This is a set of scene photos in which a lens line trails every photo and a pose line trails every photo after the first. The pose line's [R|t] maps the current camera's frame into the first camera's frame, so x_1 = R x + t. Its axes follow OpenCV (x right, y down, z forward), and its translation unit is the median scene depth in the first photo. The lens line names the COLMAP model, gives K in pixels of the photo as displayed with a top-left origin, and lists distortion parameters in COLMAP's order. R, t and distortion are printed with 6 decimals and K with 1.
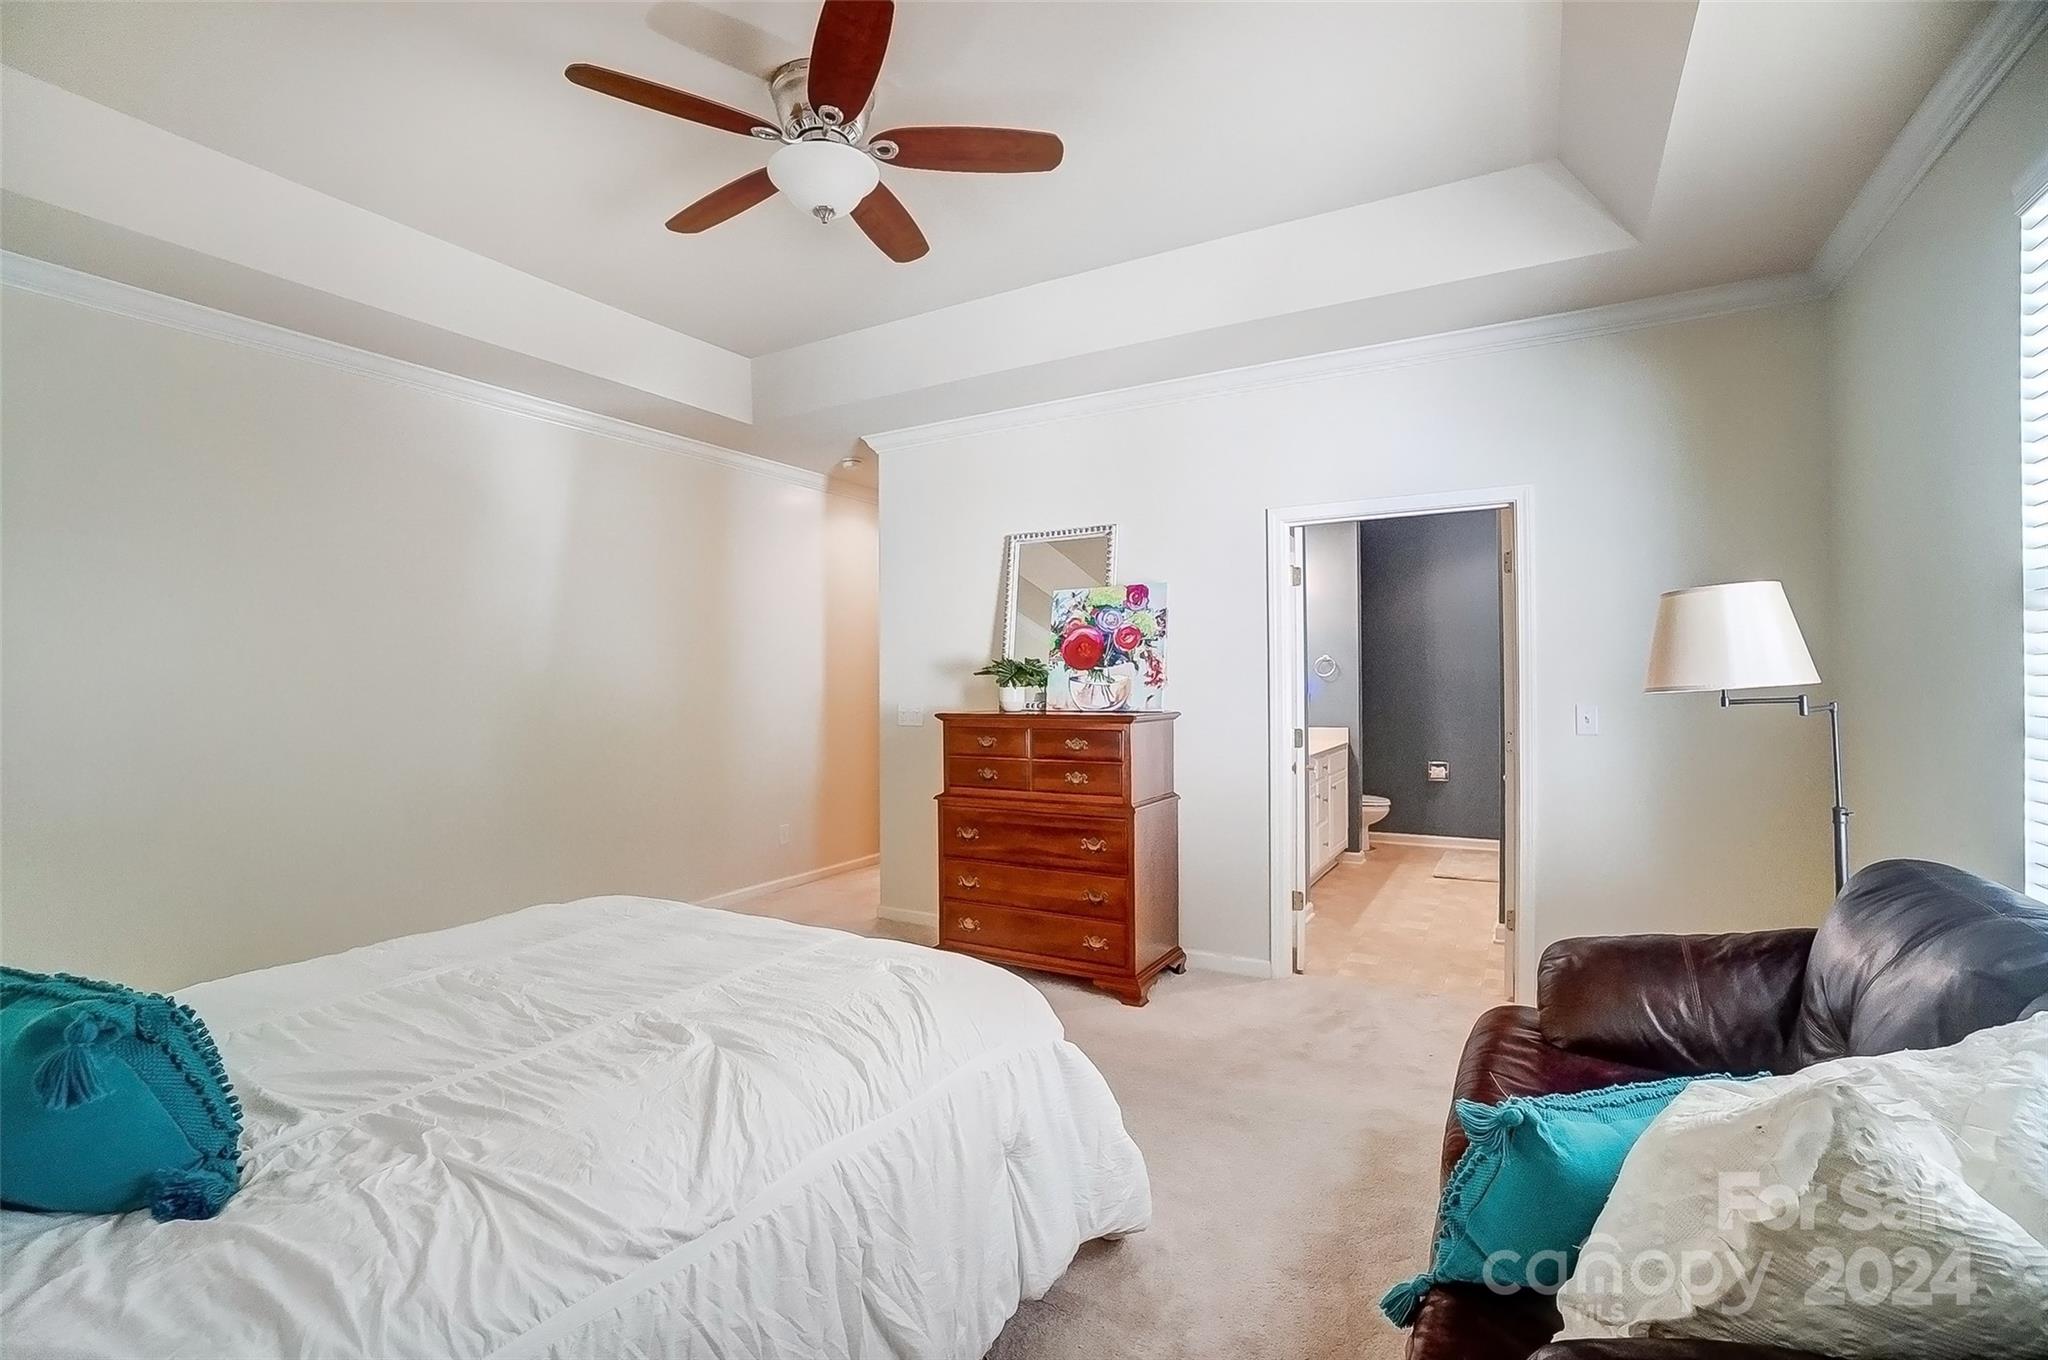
lens RADIAL K [[916.4, 0, 1013.6], [0, 916.4, 677.2], [0, 0, 1]] dist [-0.021318, 0.009403]
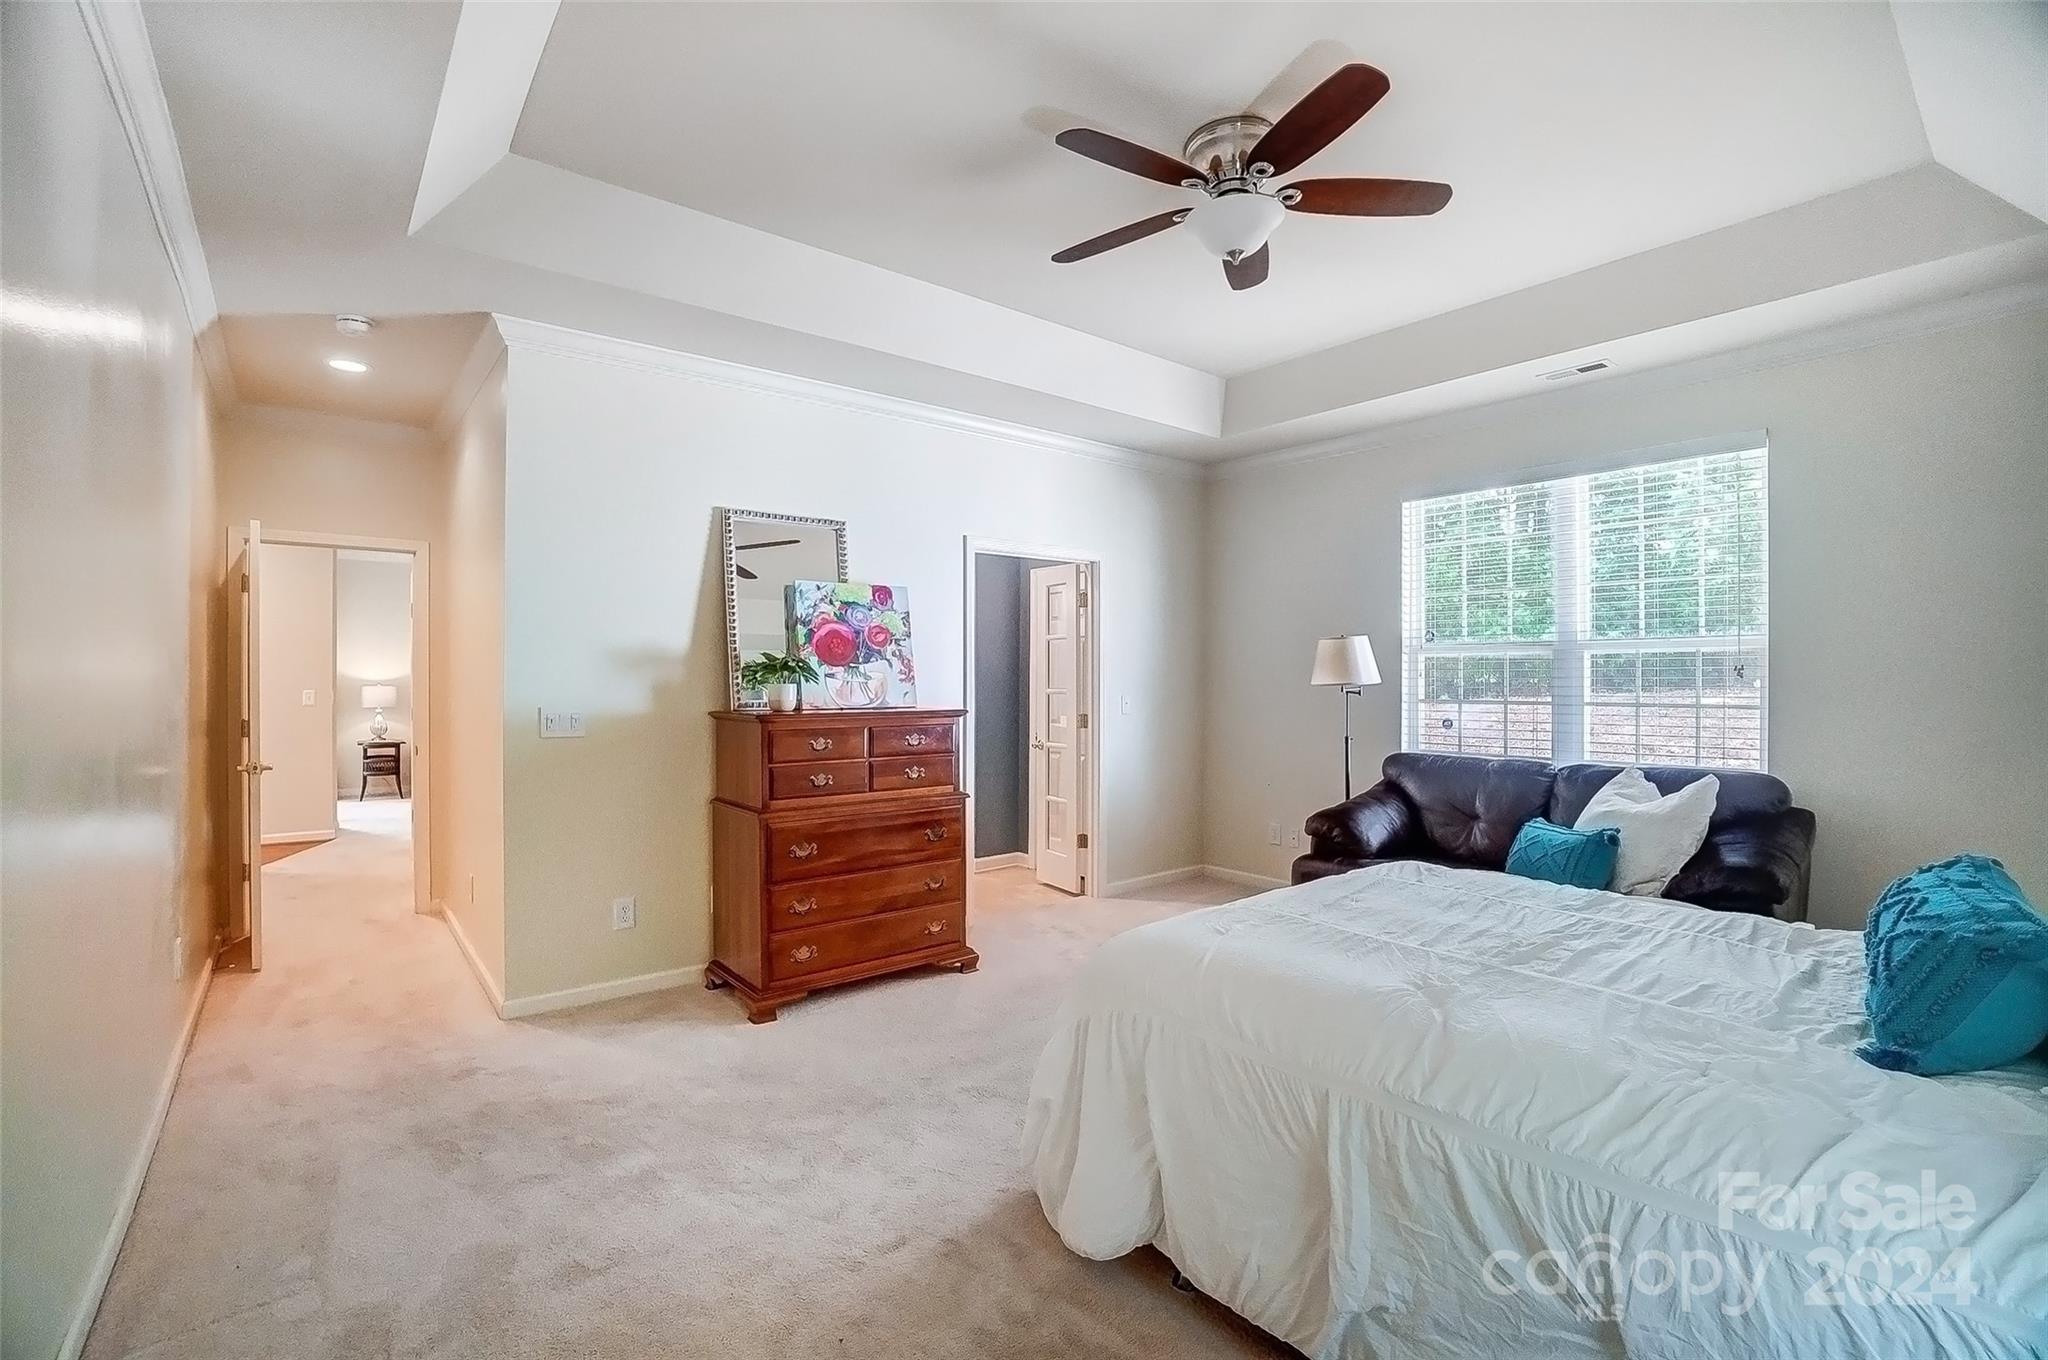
lens RADIAL K [[916.4, 0, 1013.6], [0, 916.4, 677.2], [0, 0, 1]] dist [-0.021318, 0.009403]
pose [[0.363093, 0.008863, 0.931711, -0.785065], [-0.004437, 0.999960, -0.007783, 0.010512], [-0.931742, -0.001308, 0.363118, 0.488532]]
